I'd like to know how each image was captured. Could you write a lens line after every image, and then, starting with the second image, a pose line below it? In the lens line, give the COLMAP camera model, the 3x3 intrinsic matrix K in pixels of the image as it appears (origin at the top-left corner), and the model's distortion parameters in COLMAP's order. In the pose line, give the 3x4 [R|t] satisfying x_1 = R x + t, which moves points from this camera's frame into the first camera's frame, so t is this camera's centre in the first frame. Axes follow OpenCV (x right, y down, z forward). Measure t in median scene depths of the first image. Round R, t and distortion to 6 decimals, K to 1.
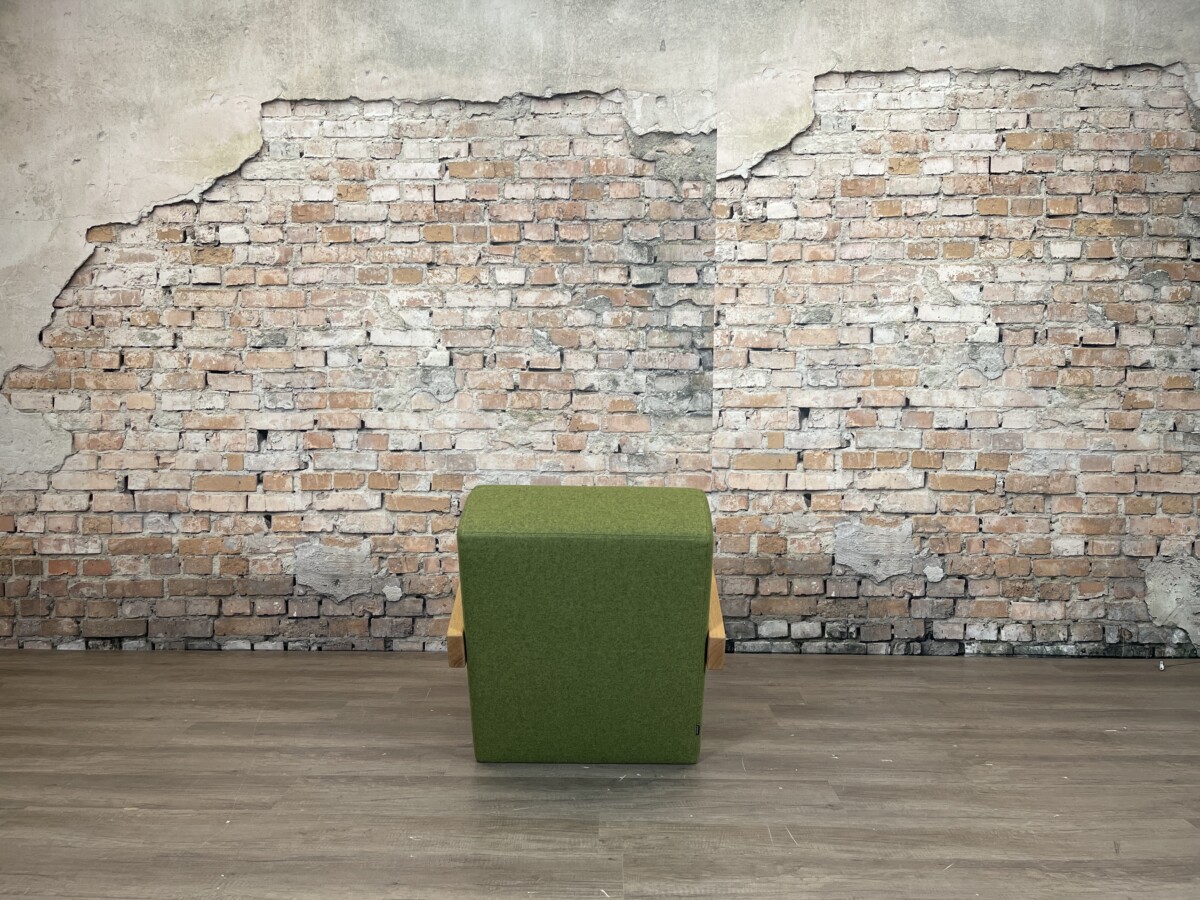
lens RADIAL K [[910.9, 0, 609.8], [0, 910.9, 454.9], [0, 0, 1]] dist [0.035924, -0.069152]
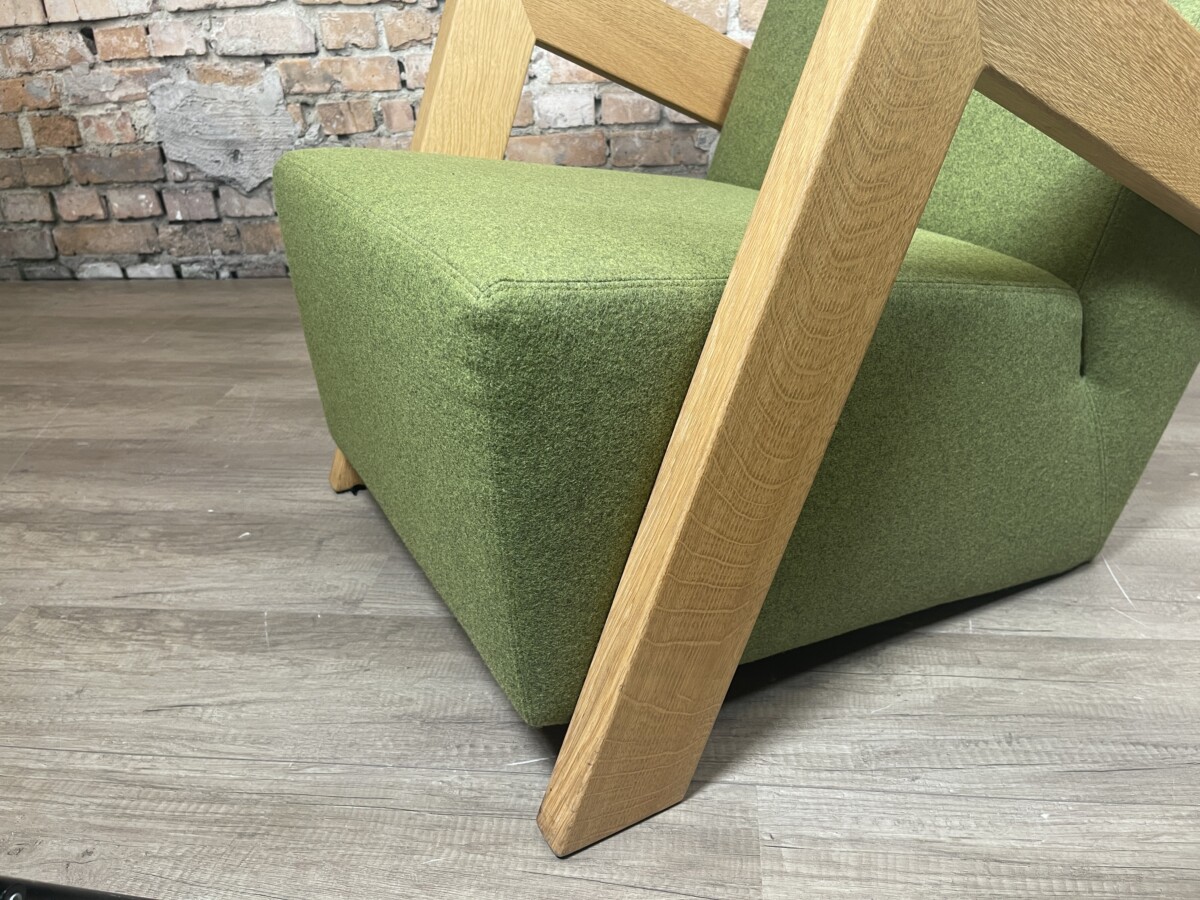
lens RADIAL K [[910.9, 0, 595.5], [0, 910.9, 453.9], [0, 0, 1]] dist [0.035924, -0.069152]
pose [[0.993576, 0.004753, -0.113065, -0.020462], [0.043422, 0.906627, 0.419692, 0.080962], [0.104502, -0.421906, 0.900597, 0.451737]]
